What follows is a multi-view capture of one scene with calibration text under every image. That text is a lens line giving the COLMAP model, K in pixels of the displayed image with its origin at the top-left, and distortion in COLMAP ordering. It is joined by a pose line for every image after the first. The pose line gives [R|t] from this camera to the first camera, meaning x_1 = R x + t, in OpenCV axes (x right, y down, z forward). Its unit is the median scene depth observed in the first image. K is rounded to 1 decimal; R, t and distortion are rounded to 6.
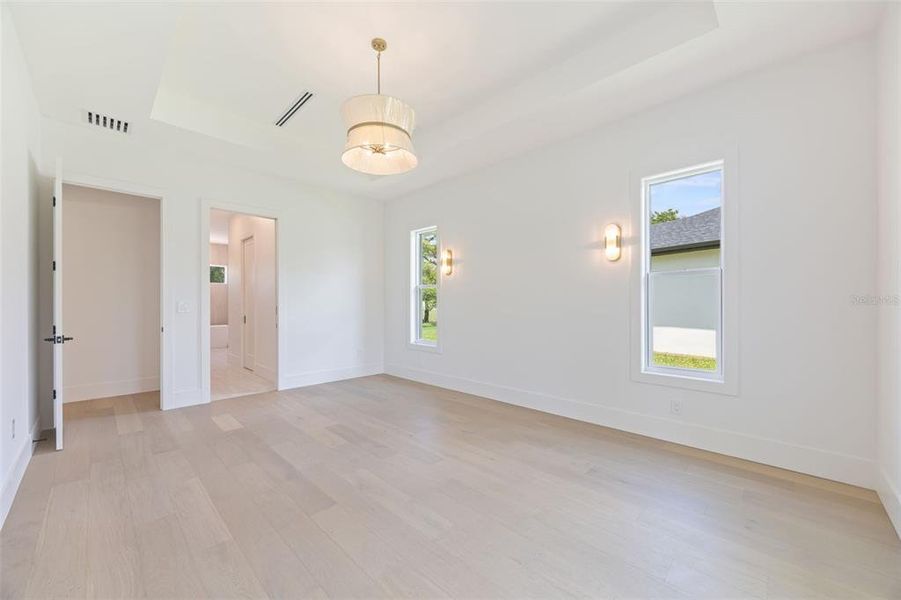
lens RADIAL K [[352.3, 0, 450.5], [0, 352.3, 300.0], [0, 0, 1]] dist [-0.000192, 0.000051]
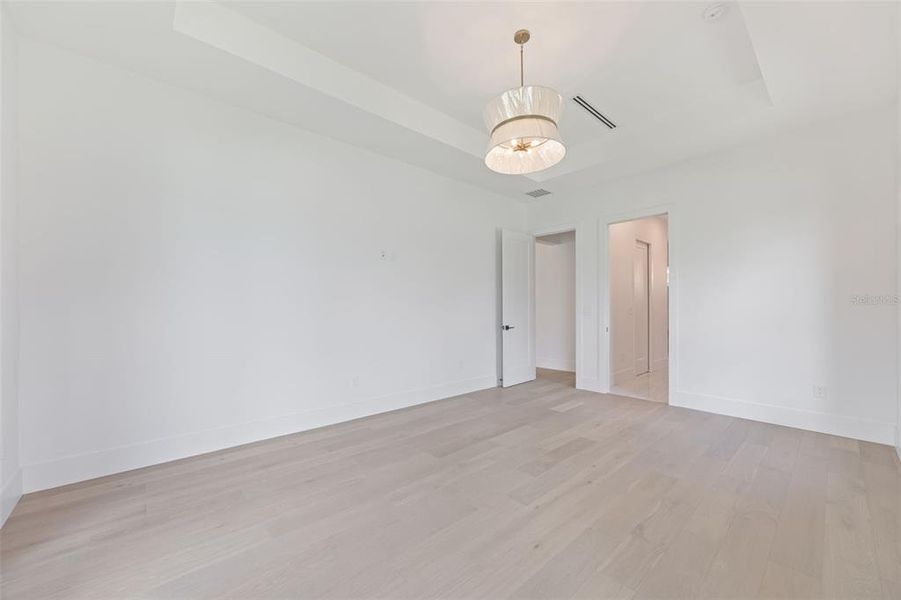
lens RADIAL K [[352.3, 0, 450.5], [0, 352.3, 300.0], [0, 0, 1]] dist [-0.000192, 0.000051]
pose [[-0.014255, -0.014295, -0.999796, 0.484582], [0.002509, 0.999894, -0.014333, -0.001349], [0.999895, -0.002713, -0.014218, 0.507264]]
